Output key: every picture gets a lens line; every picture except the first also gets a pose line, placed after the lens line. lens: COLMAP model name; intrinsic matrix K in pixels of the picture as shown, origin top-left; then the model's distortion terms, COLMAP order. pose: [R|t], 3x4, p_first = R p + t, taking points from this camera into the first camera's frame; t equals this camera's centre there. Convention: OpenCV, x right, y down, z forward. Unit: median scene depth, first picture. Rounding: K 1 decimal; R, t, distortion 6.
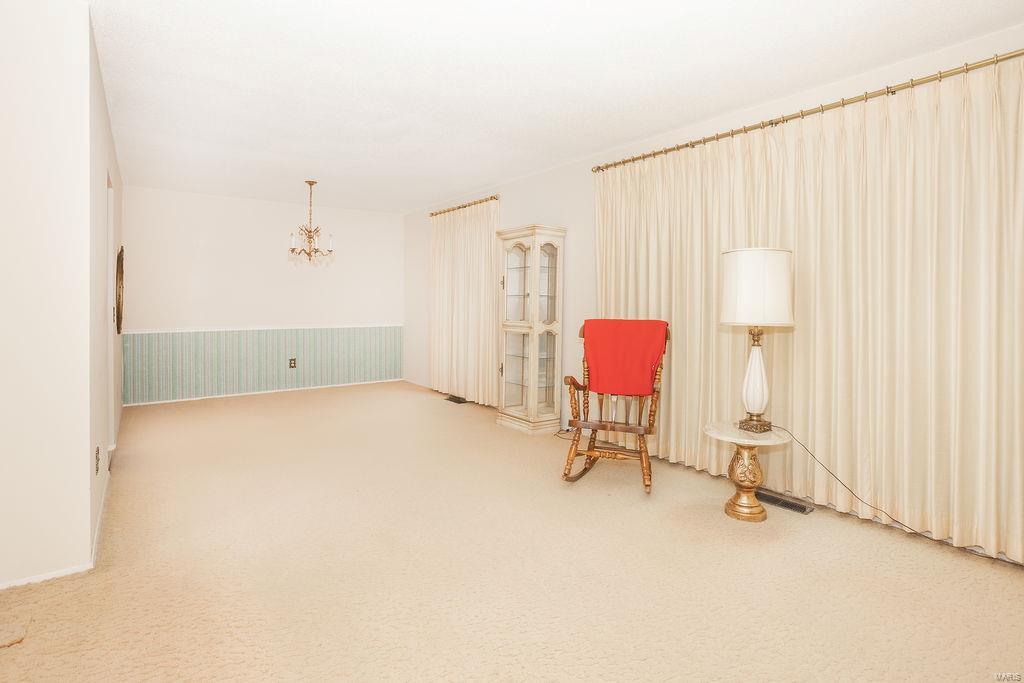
lens RADIAL K [[500.9, 0, 476.5], [0, 500.9, 305.0], [0, 0, 1]] dist [-0.016826, 0.002074]
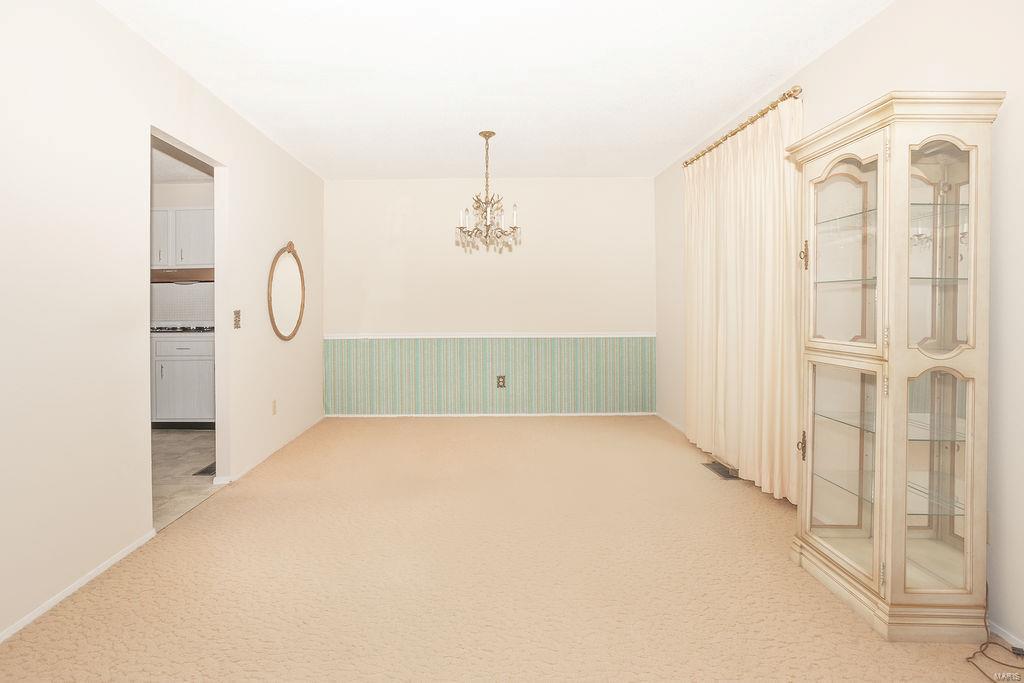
lens RADIAL K [[500.9, 0, 476.5], [0, 500.9, 305.0], [0, 0, 1]] dist [-0.016826, 0.002074]
pose [[0.829357, -0.006445, -0.558682, 0.053374], [0.003465, 0.999974, -0.006393, 0.001729], [0.558709, 0.003366, 0.829357, 0.424519]]
